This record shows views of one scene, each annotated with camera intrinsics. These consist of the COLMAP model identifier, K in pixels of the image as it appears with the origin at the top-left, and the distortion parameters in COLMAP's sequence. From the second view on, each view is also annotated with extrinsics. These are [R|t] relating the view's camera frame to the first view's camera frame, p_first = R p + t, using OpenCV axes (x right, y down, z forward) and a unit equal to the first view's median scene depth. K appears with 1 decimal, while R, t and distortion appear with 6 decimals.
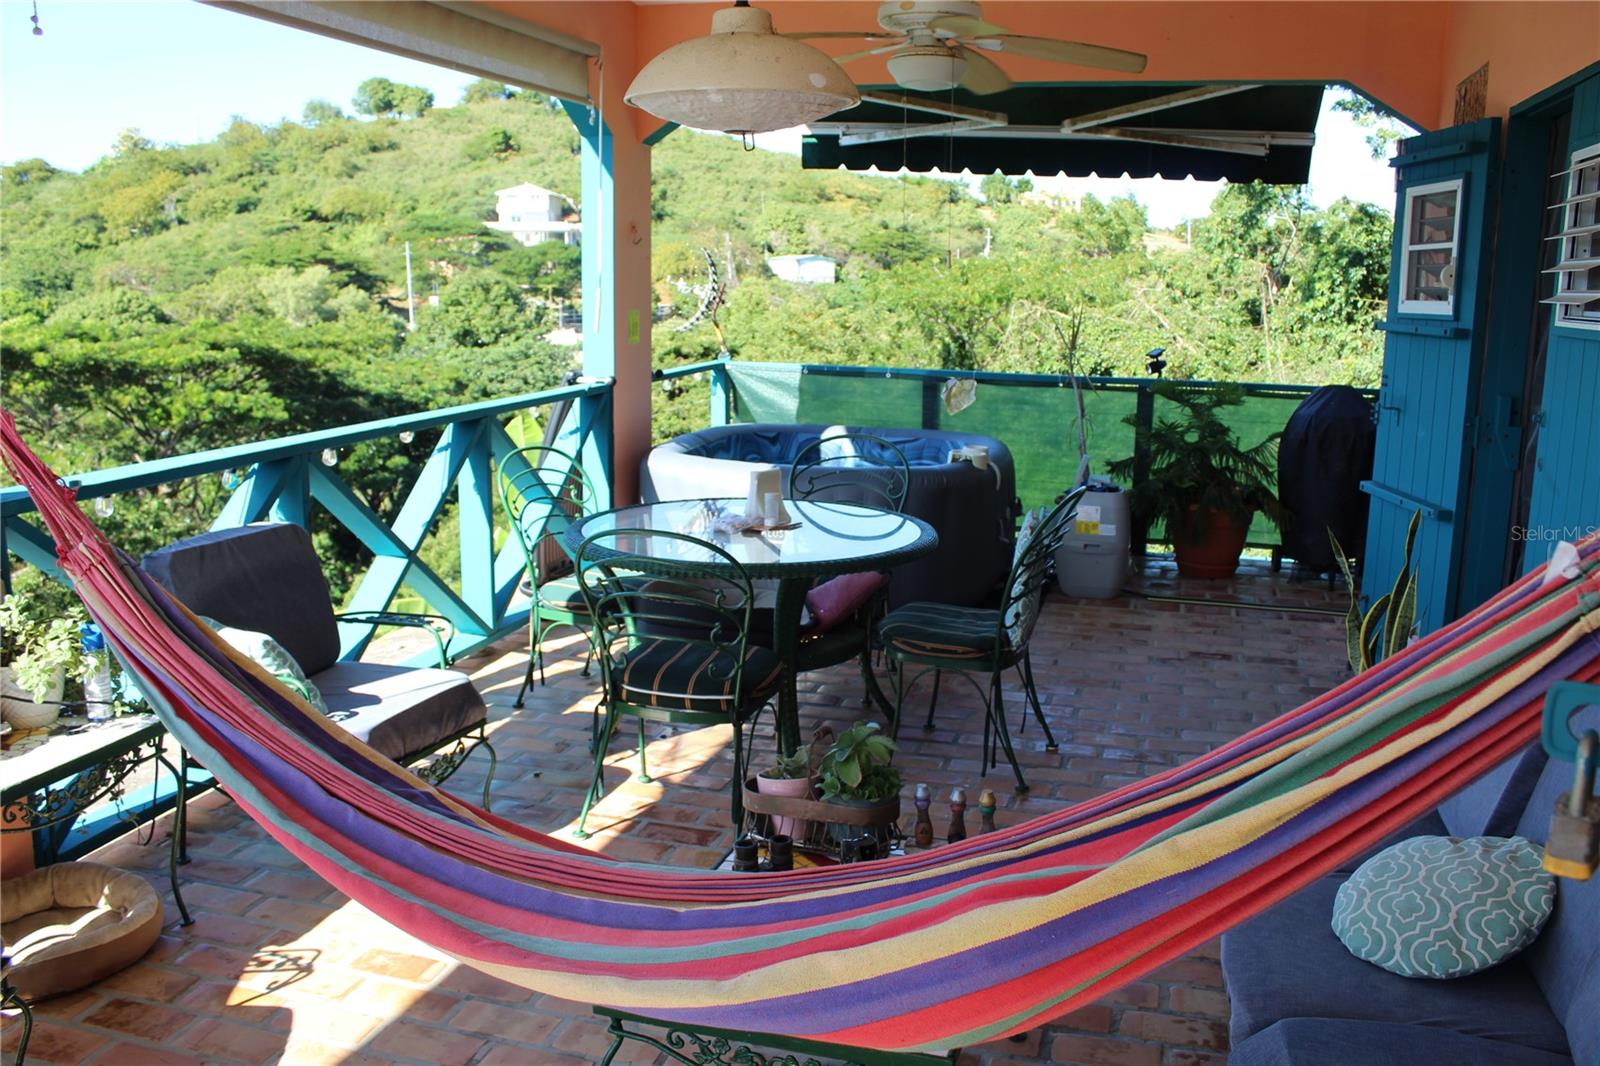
lens RADIAL K [[1354.7, 0, 829.3], [0, 1354.7, 495.0], [0, 0, 1]] dist [-0.181119, 0.176029]
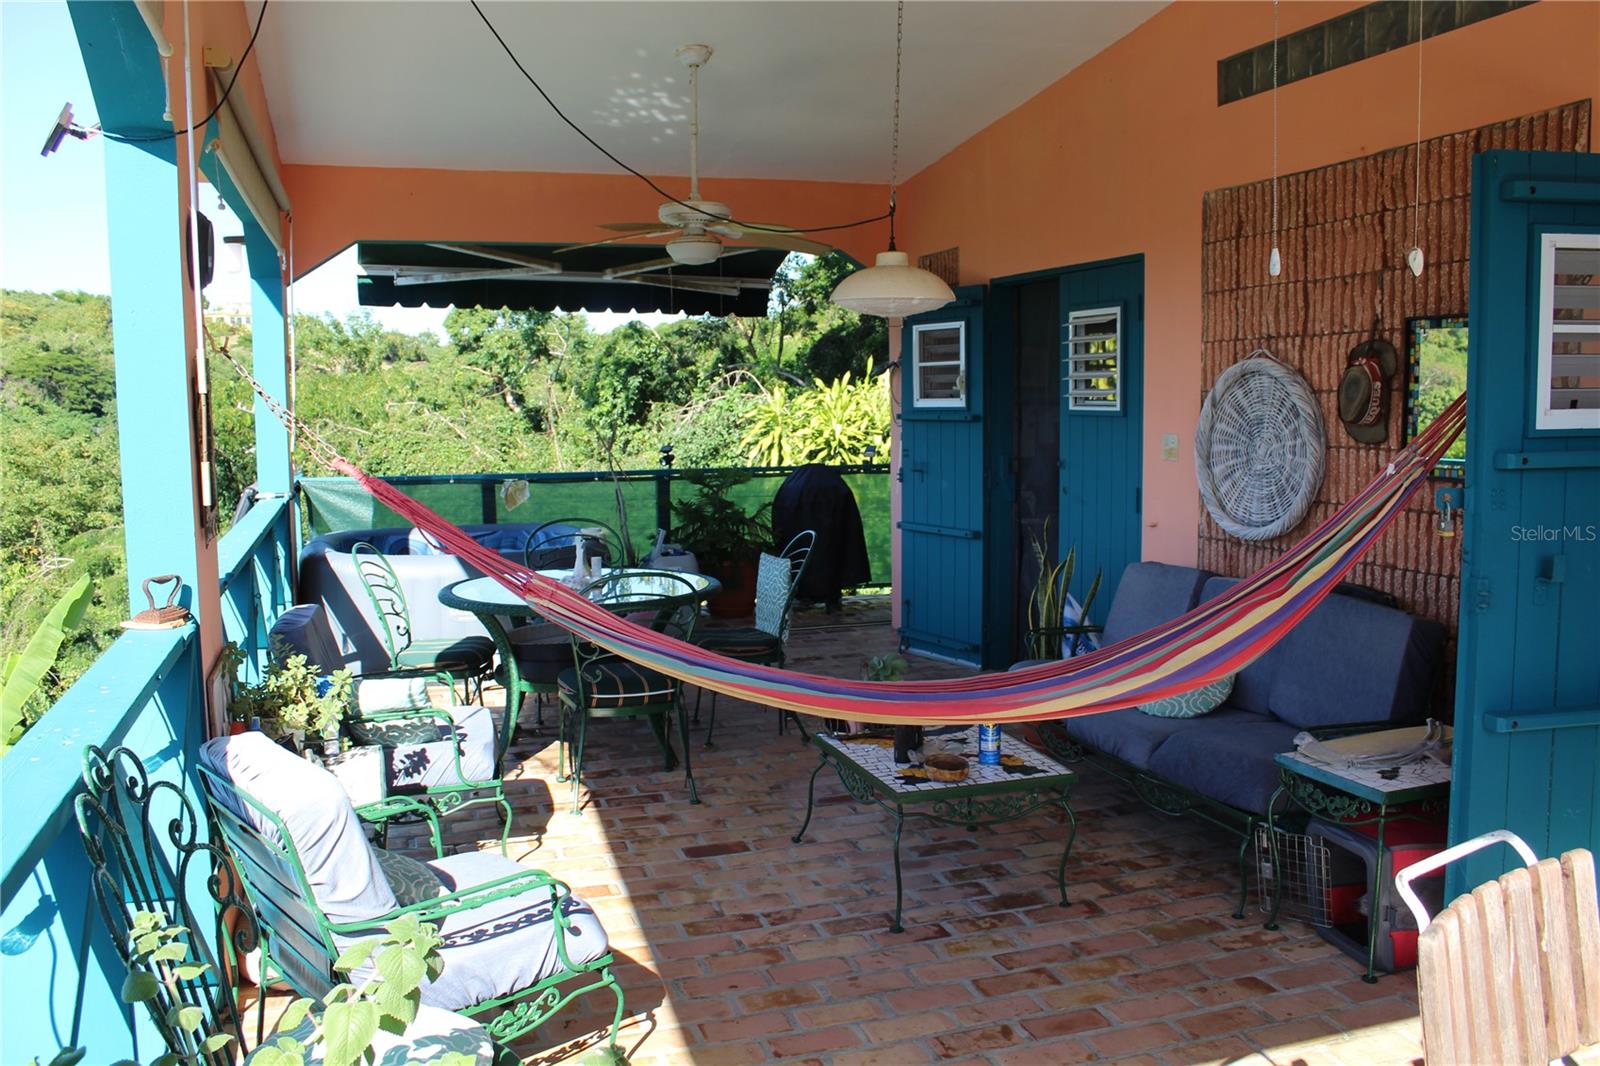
lens RADIAL K [[1354.7, 0, 829.3], [0, 1354.7, 495.0], [0, 0, 1]] dist [-0.181119, 0.176029]
pose [[0.817242, -0.065838, 0.572521, -0.349412], [0.113111, 0.992454, -0.047330, 0.014954], [-0.565085, 0.103439, 0.818523, -0.130130]]
